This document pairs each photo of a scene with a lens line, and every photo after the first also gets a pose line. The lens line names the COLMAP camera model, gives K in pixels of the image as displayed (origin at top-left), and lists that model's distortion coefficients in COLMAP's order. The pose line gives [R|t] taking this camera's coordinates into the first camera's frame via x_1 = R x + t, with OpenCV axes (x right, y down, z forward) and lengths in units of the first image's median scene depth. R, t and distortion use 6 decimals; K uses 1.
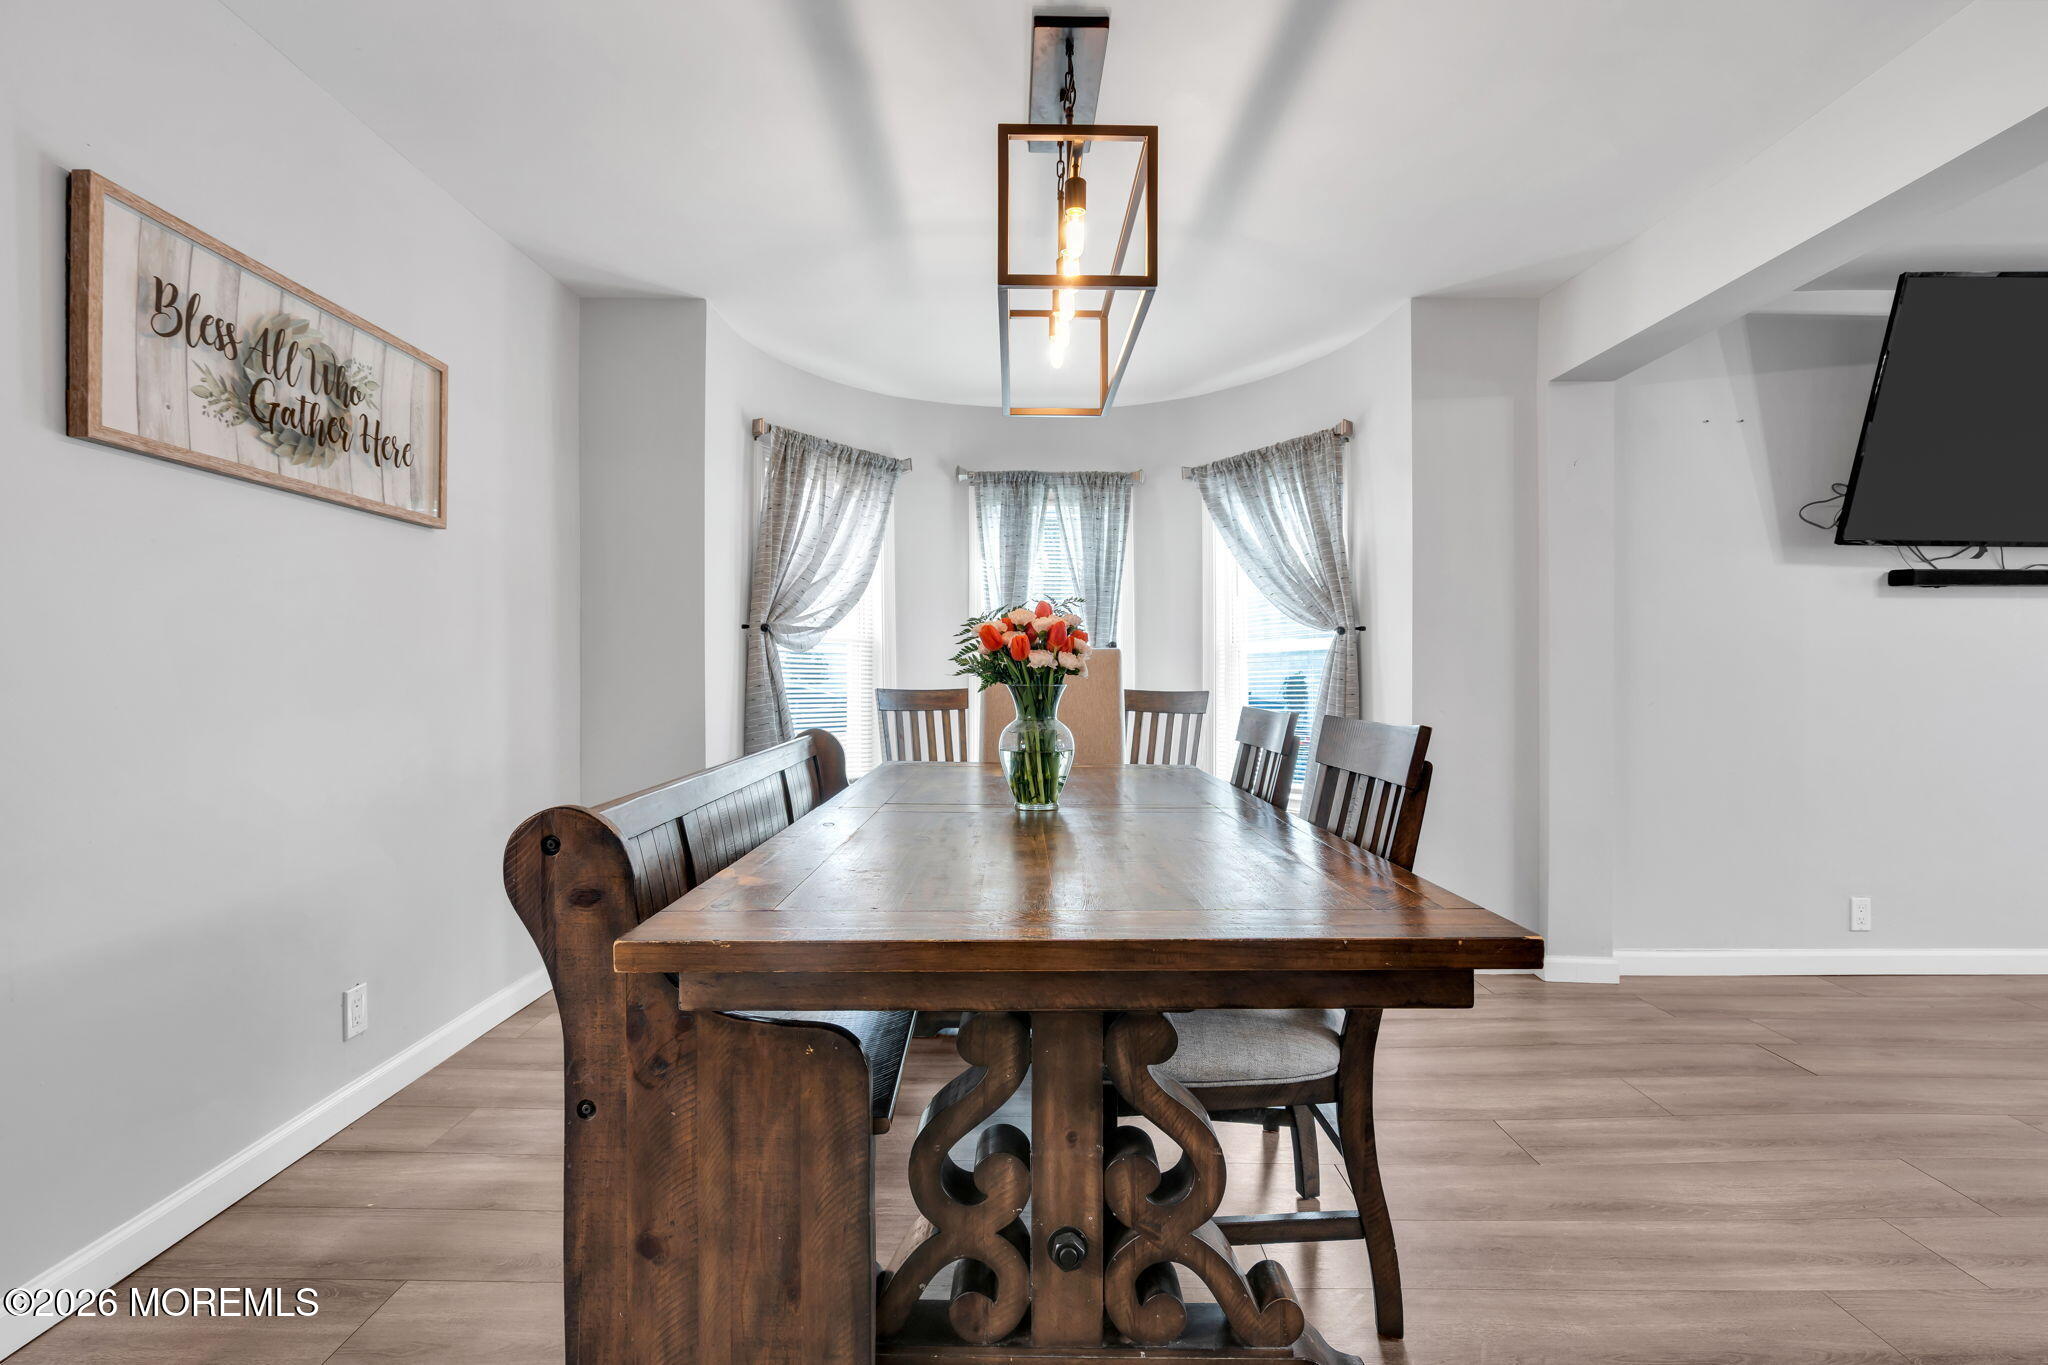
lens RADIAL K [[926.7, 0, 1024.0], [0, 926.7, 682.5], [0, 0, 1]] dist [-0.001228, -0.000080]
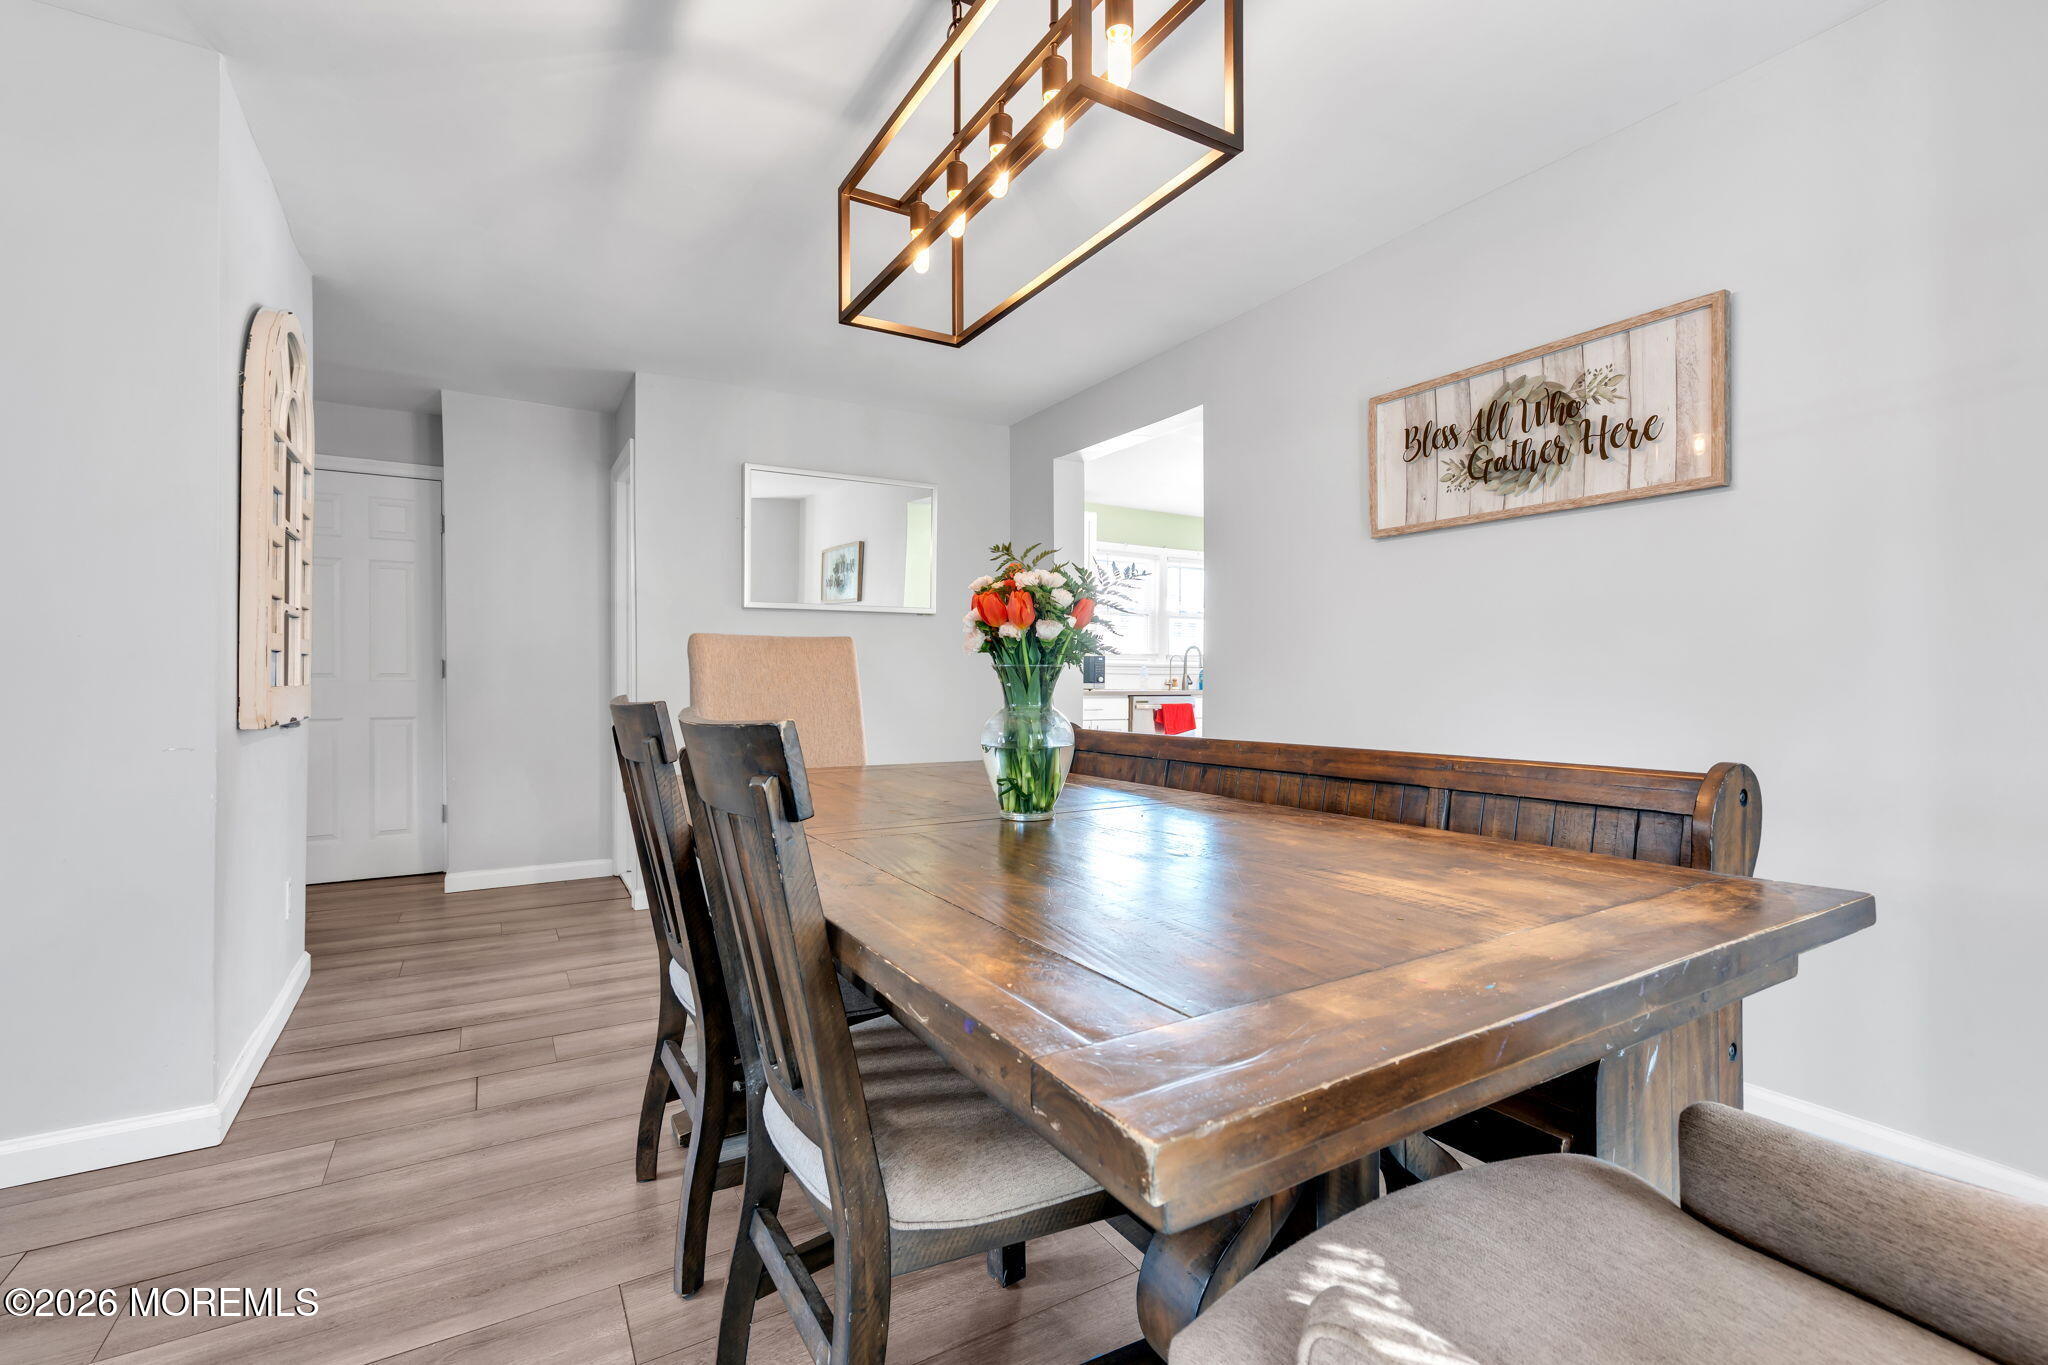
lens RADIAL K [[926.7, 0, 1024.0], [0, 926.7, 682.5], [0, 0, 1]] dist [-0.001228, -0.000080]
pose [[-0.856464, 0.001317, -0.516206, 0.400962], [-0.004042, 0.999949, 0.009258, 0.010893], [0.516191, 0.010016, -0.856415, 1.554083]]
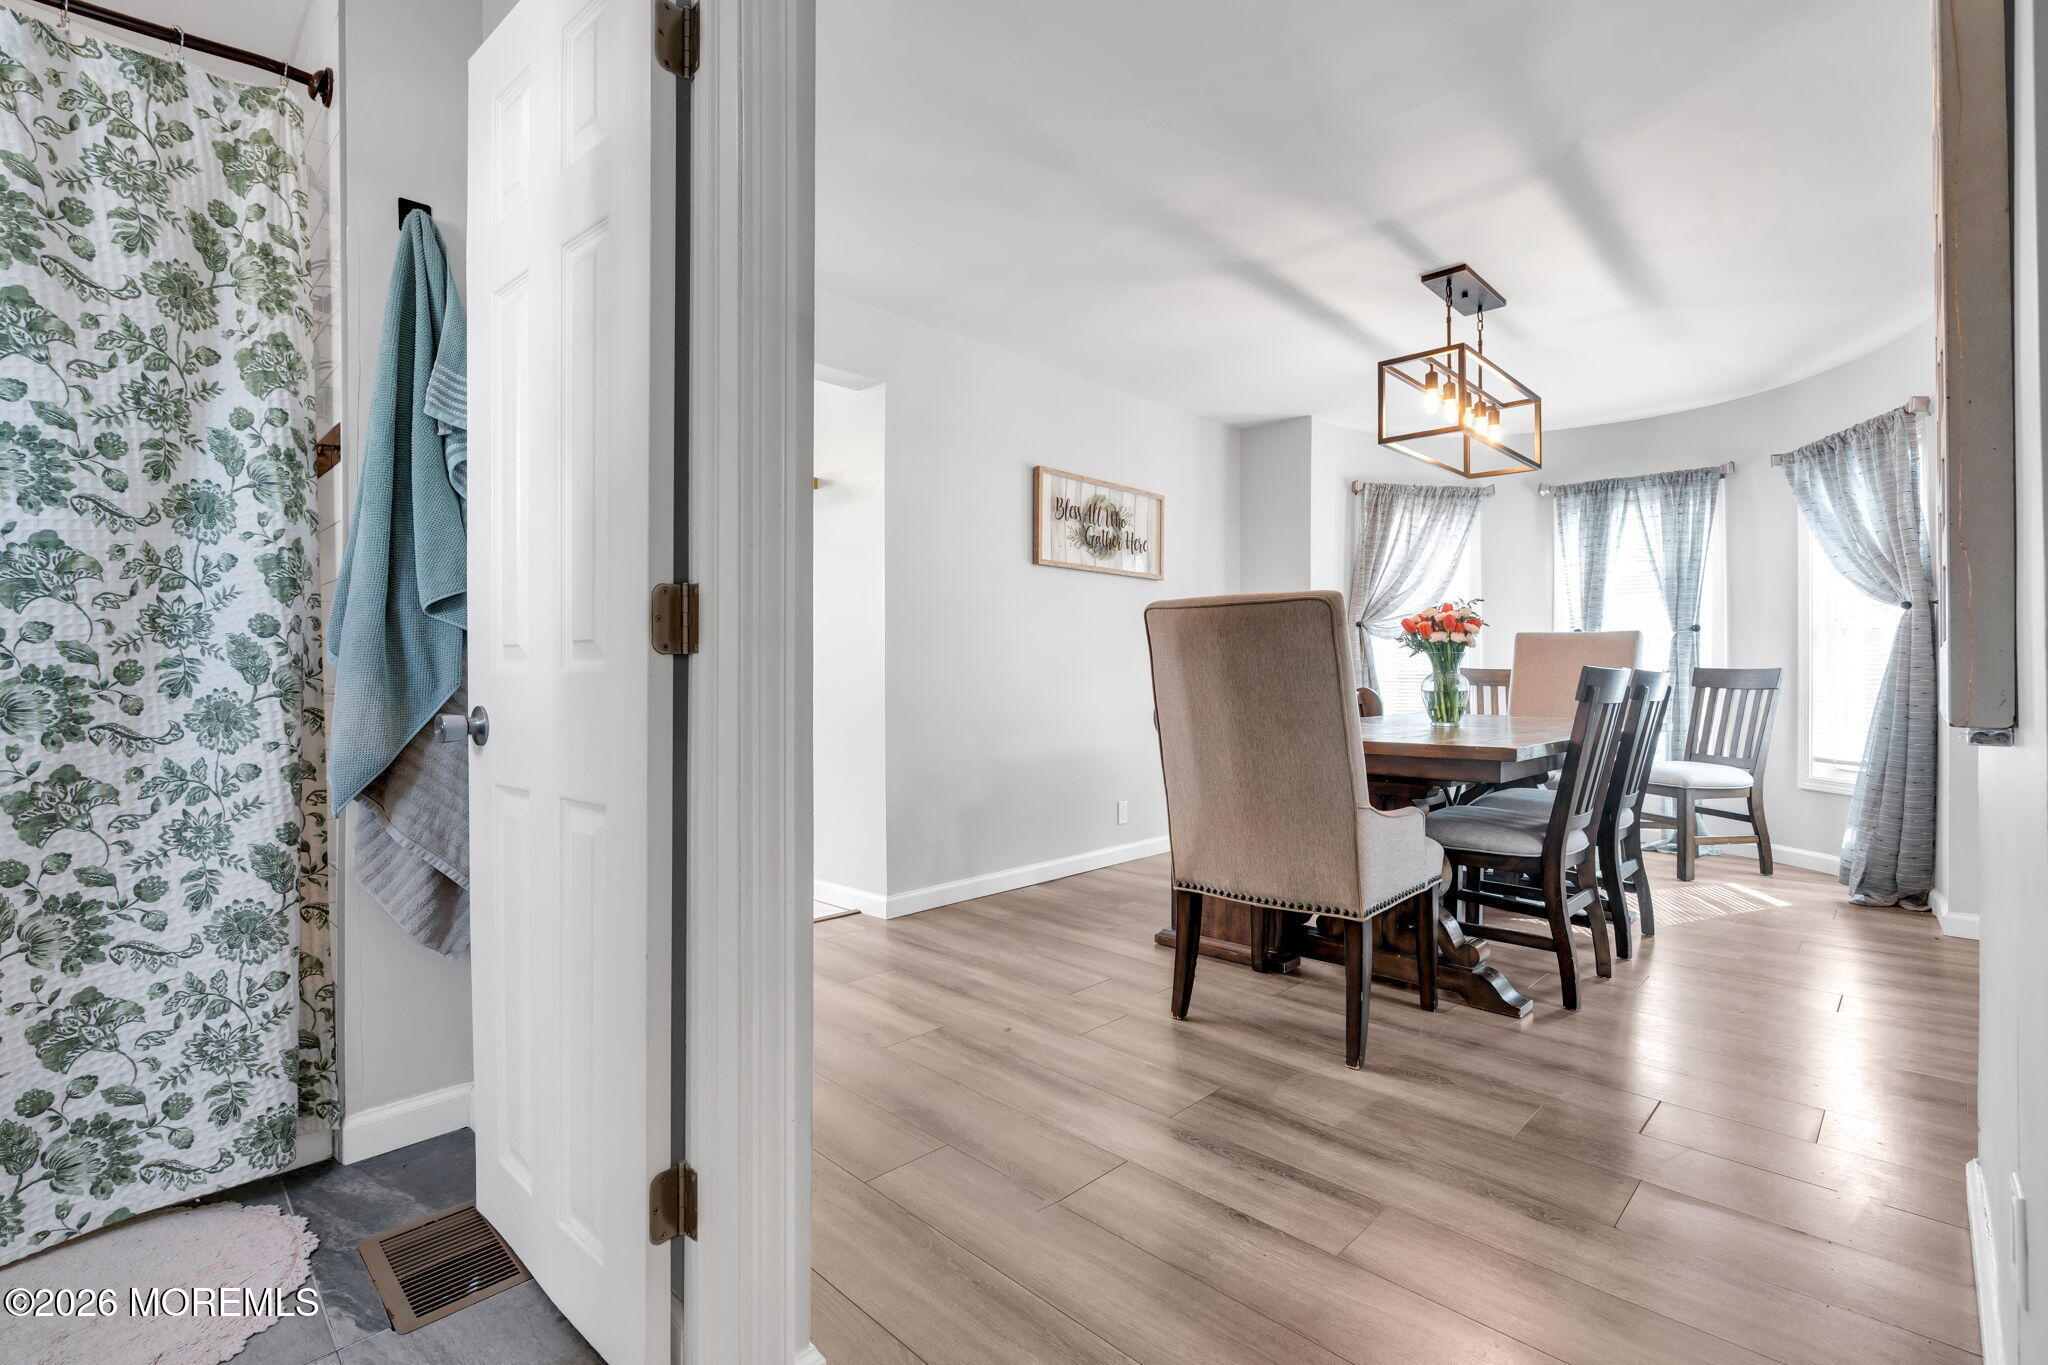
lens RADIAL K [[926.7, 0, 1024.0], [0, 926.7, 682.5], [0, 0, 1]] dist [-0.001228, -0.000080]
pose [[0.720193, 0.003526, -0.693765, 0.573328], [-0.004387, 0.999990, 0.000529, 0.054081], [0.693760, 0.002663, 0.720201, -0.669822]]
